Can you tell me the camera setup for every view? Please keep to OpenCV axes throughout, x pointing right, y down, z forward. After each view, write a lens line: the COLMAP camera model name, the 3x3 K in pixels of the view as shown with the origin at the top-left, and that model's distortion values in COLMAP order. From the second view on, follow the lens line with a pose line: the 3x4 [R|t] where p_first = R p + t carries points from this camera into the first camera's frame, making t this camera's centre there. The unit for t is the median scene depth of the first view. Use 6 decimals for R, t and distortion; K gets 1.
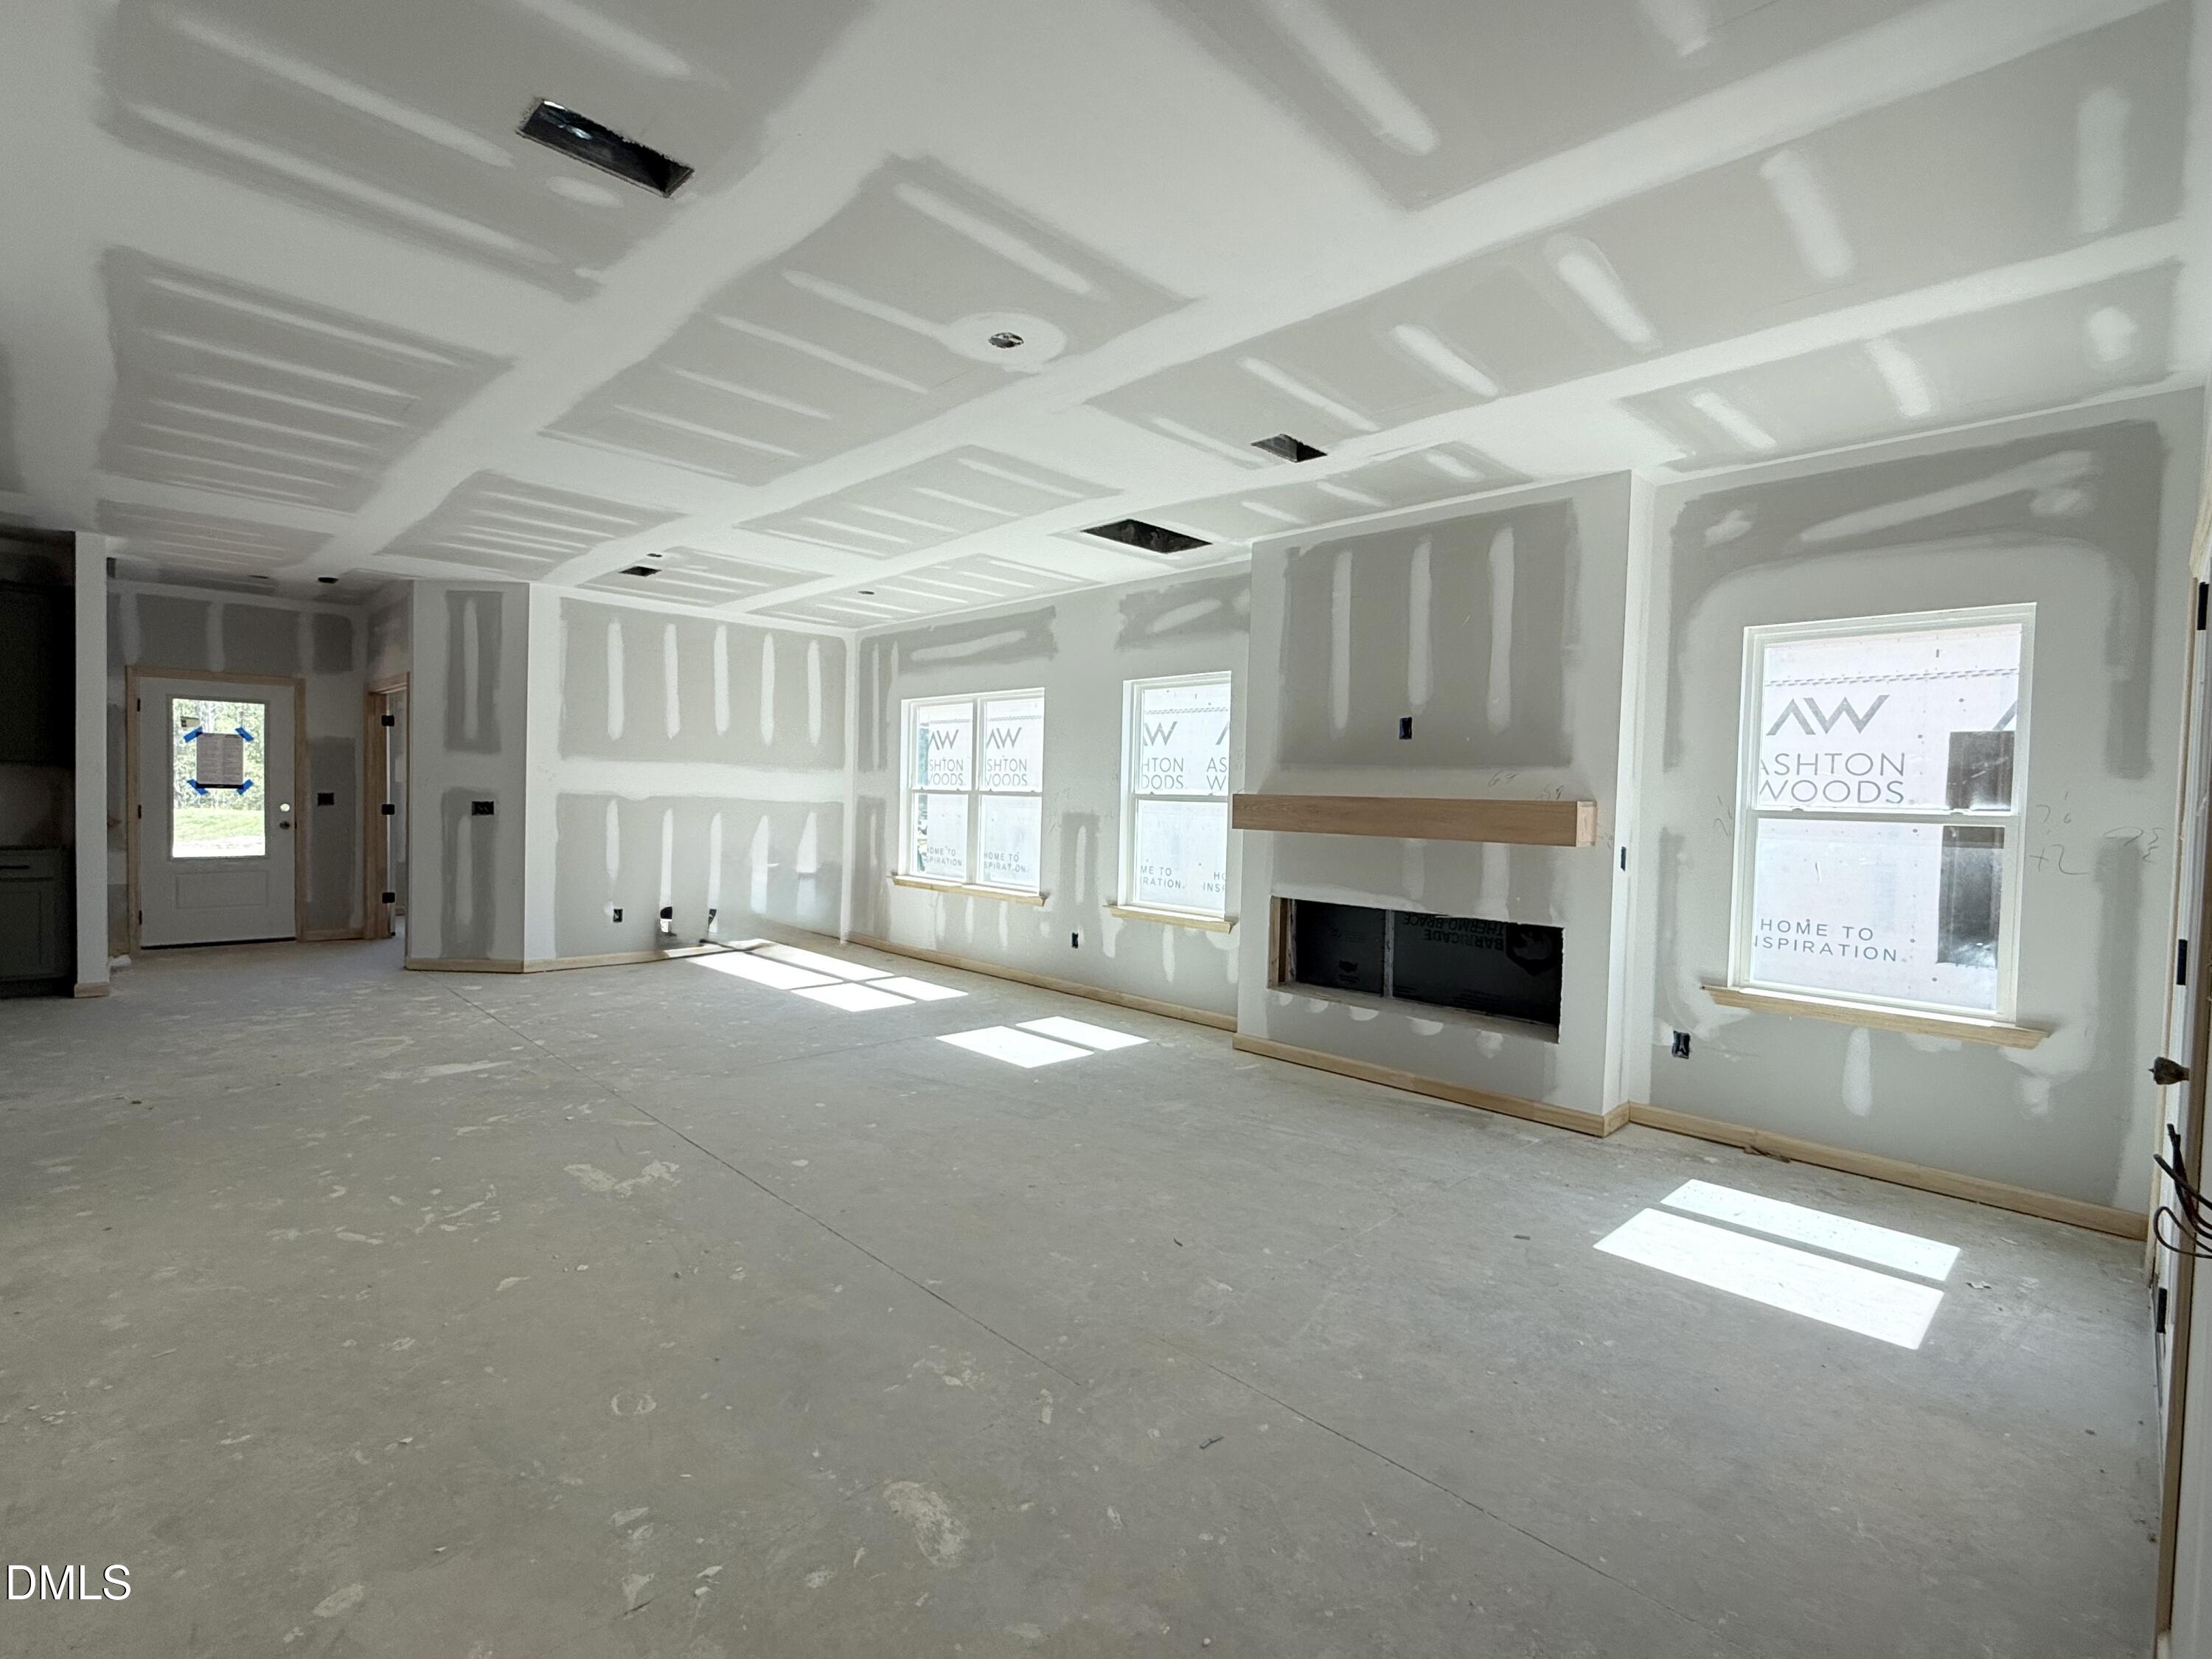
lens RADIAL K [[1036.2, 0, 1106.0], [0, 1036.2, 829.5], [0, 0, 1]] dist [0.000421, 0.000021]
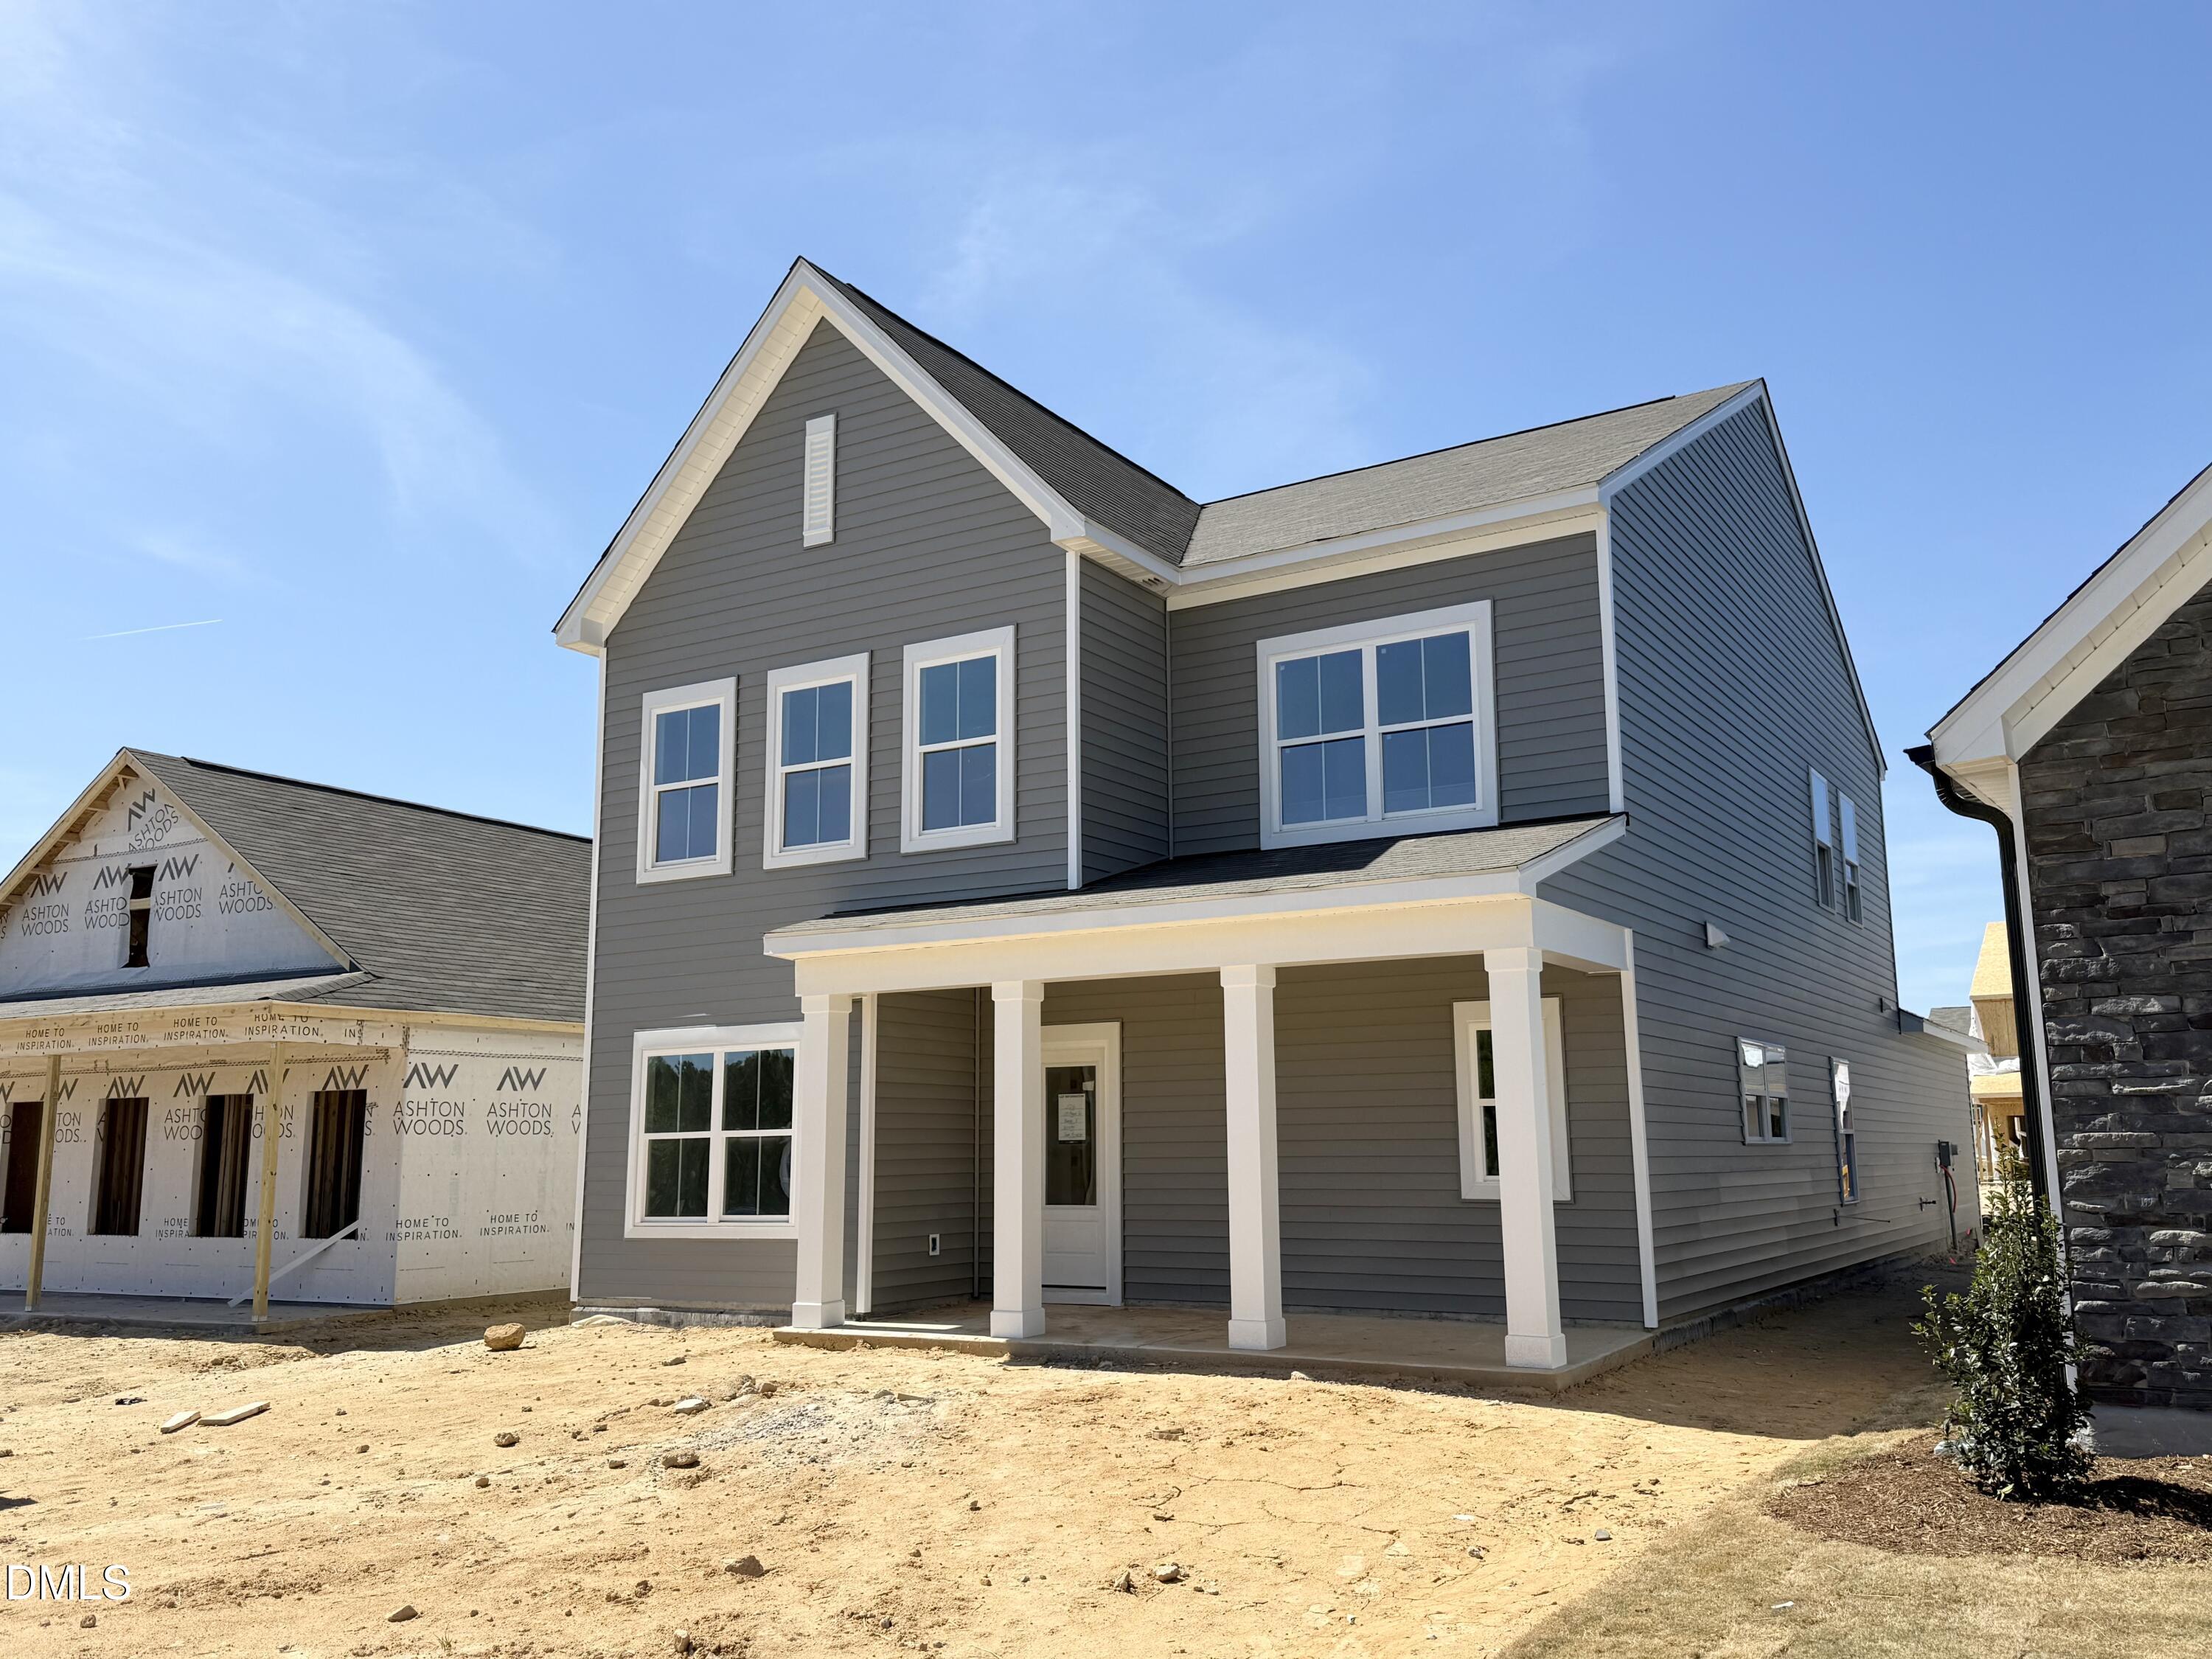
lens RADIAL K [[1803.6, 0, 1106.0], [0, 1803.6, 829.5], [0, 0, 1]] dist [0.001010, 0.000228]
pose [[-0.653440, 0.107357, 0.749327, -1.697784], [0.016309, 0.991659, -0.127854, -0.100631], [-0.756803, -0.071324, -0.649741, 1.755569]]
